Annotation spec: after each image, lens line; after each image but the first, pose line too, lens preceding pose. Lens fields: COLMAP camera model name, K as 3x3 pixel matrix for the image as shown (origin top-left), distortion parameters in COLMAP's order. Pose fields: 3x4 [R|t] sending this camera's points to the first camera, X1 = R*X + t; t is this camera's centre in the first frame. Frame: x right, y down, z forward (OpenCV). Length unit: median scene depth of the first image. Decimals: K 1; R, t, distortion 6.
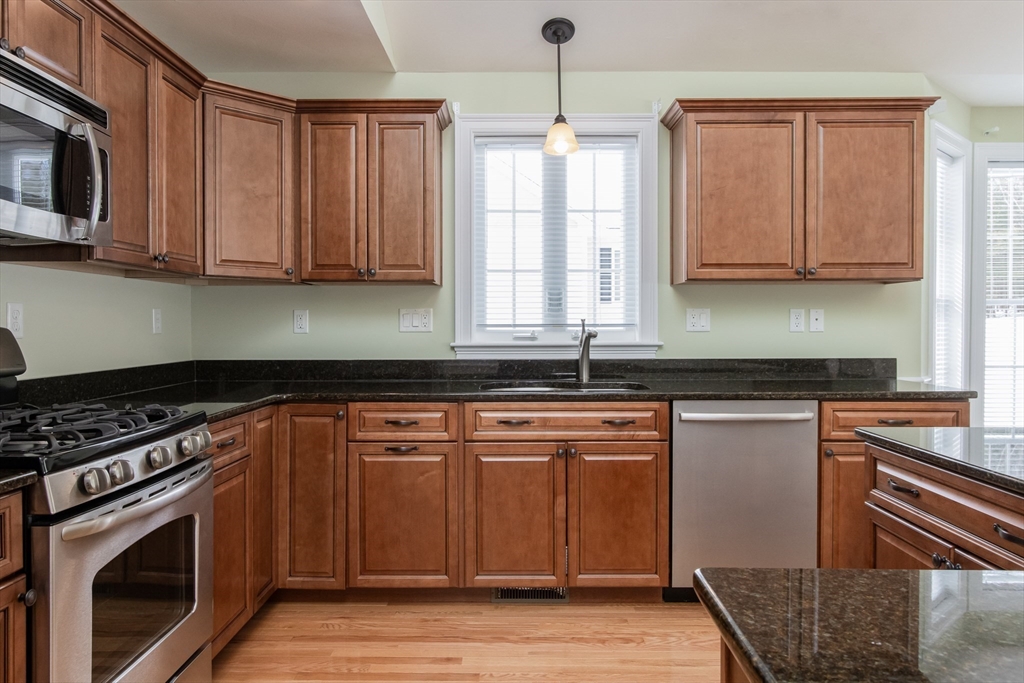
lens RADIAL K [[830.2, 0, 491.0], [0, 830.2, 327.8], [0, 0, 1]] dist [-0.001304, 0.005483]
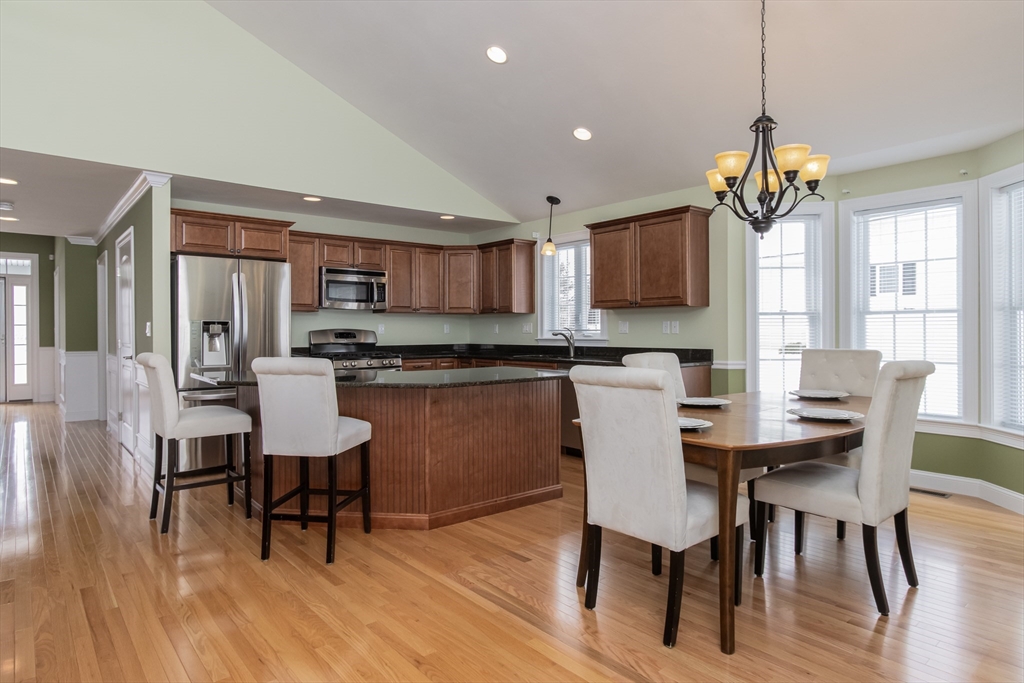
lens RADIAL K [[597.2, 0, 505.9], [0, 597.2, 333.7], [0, 0, 1]] dist [-0.002650, 0.004810]
pose [[0.636267, 0.003162, -0.771462, 1.280086], [-0.001861, 0.999995, 0.002563, 0.002262], [0.771467, -0.000195, 0.636270, -0.140411]]
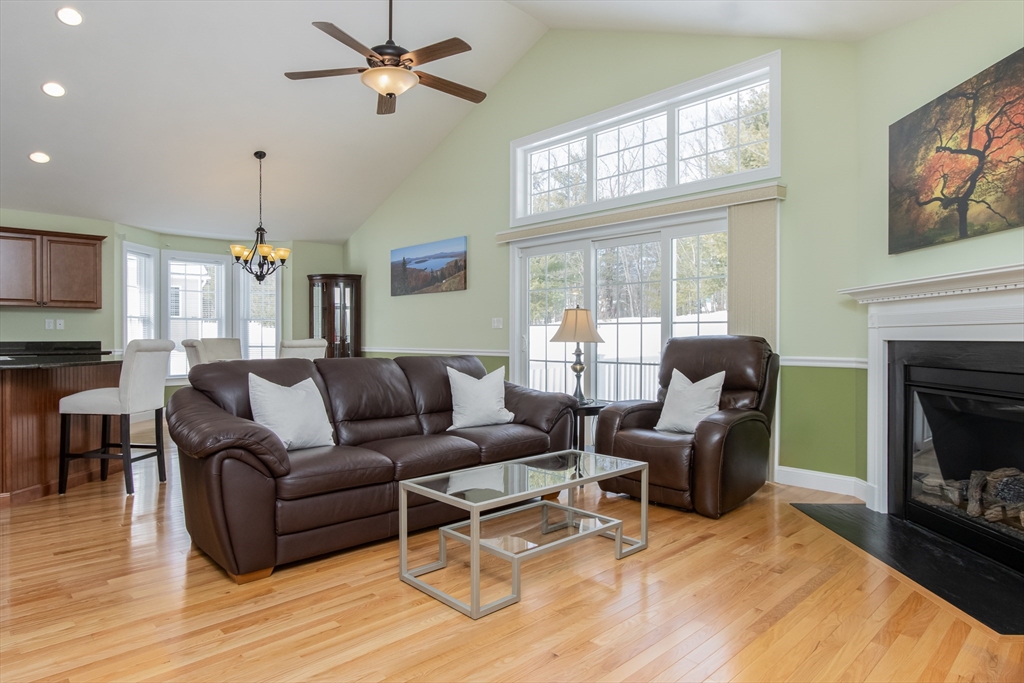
lens RADIAL K [[597.2, 0, 505.9], [0, 597.2, 333.7], [0, 0, 1]] dist [-0.002650, 0.004810]
pose [[0.735485, 0.002681, 0.677536, 0.199259], [0.002913, 0.999970, -0.007118, 0.033731], [-0.677535, 0.007209, 0.735455, -1.132956]]
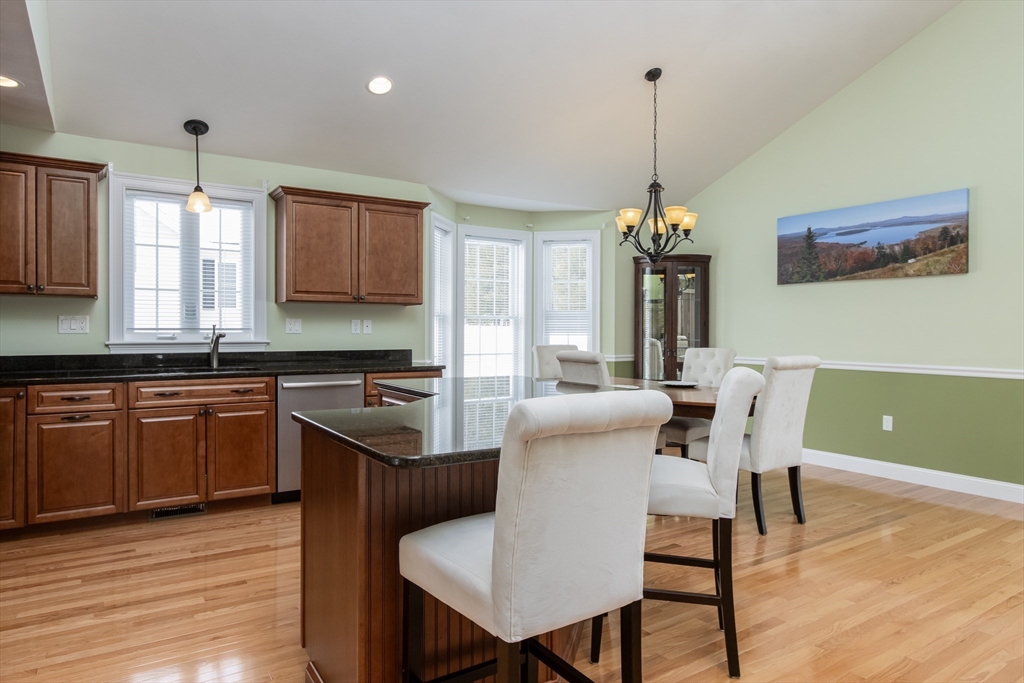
lens RADIAL K [[637.0, 0, 506.8], [0, 637.0, 342.4], [0, 0, 1]] dist [-0.020398, 0.004841]
pose [[0.843598, -0.005964, 0.536943, -0.060519], [-0.002442, 0.999885, 0.014942, 0.002969], [-0.536970, -0.013916, 0.843486, -0.248105]]
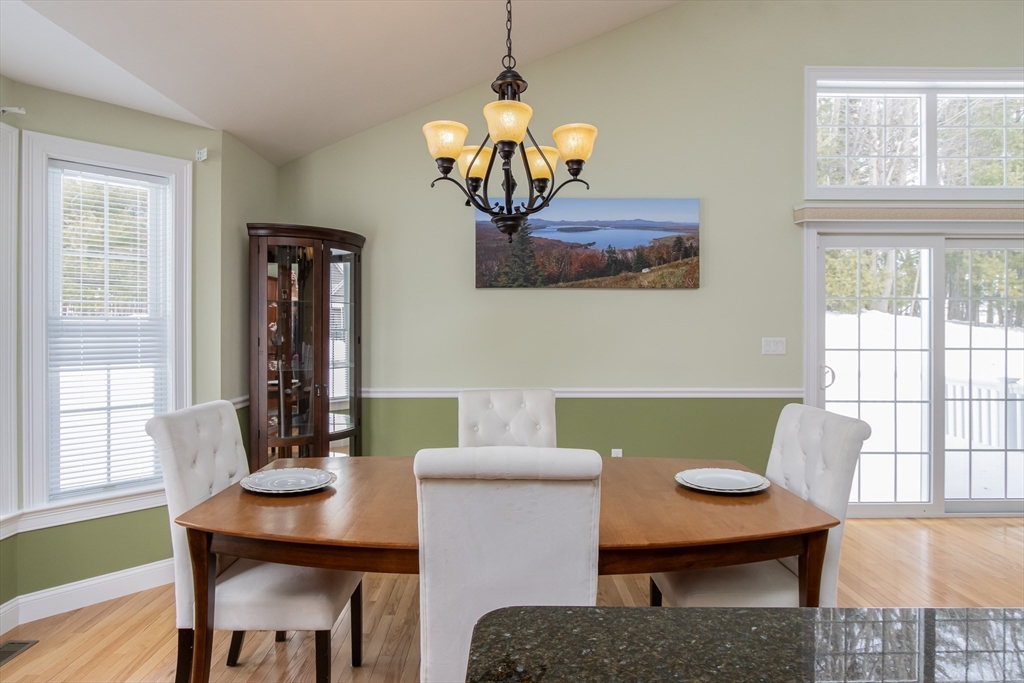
lens RADIAL K [[587.1, 0, 505.2], [0, 587.1, 326.7], [0, 0, 1]] dist [-0.008245, 0.000741]
pose [[-0.001691, 0.006080, 0.999980, 0.280347], [0.003613, 0.999975, -0.006074, -0.040515], [-0.999992, 0.003603, -0.001713, 0.666429]]
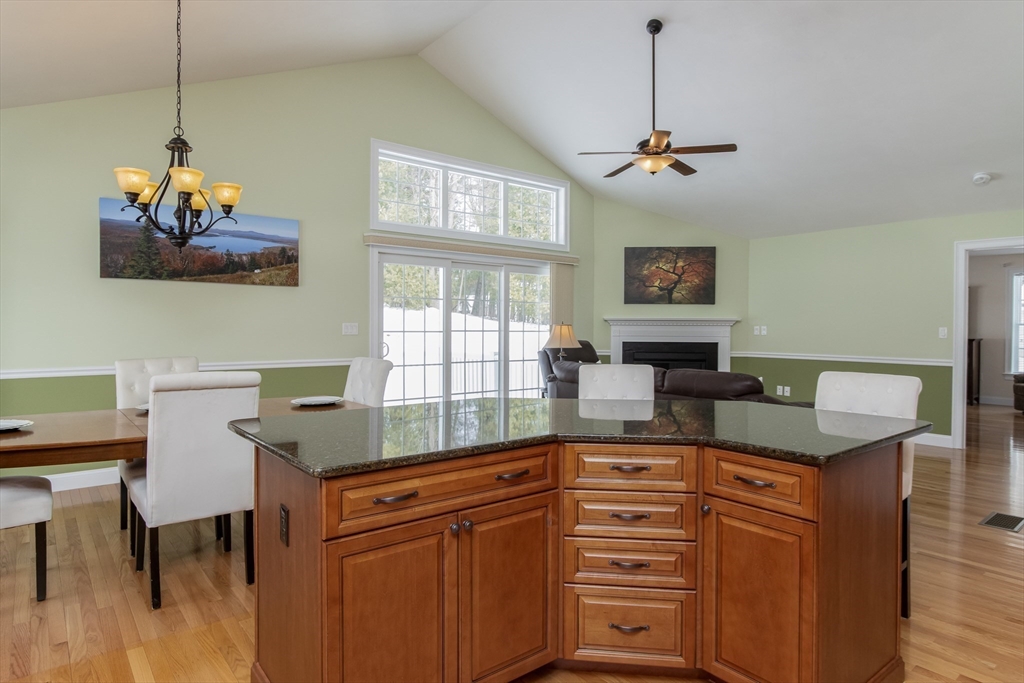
lens RADIAL K [[597.2, 0, 505.9], [0, 597.2, 333.7], [0, 0, 1]] dist [-0.002650, 0.004810]
pose [[-0.625317, -0.013005, 0.780262, -0.130011], [-0.001116, 0.999875, 0.015772, -0.022679], [-0.780370, 0.008992, -0.625254, 0.835861]]
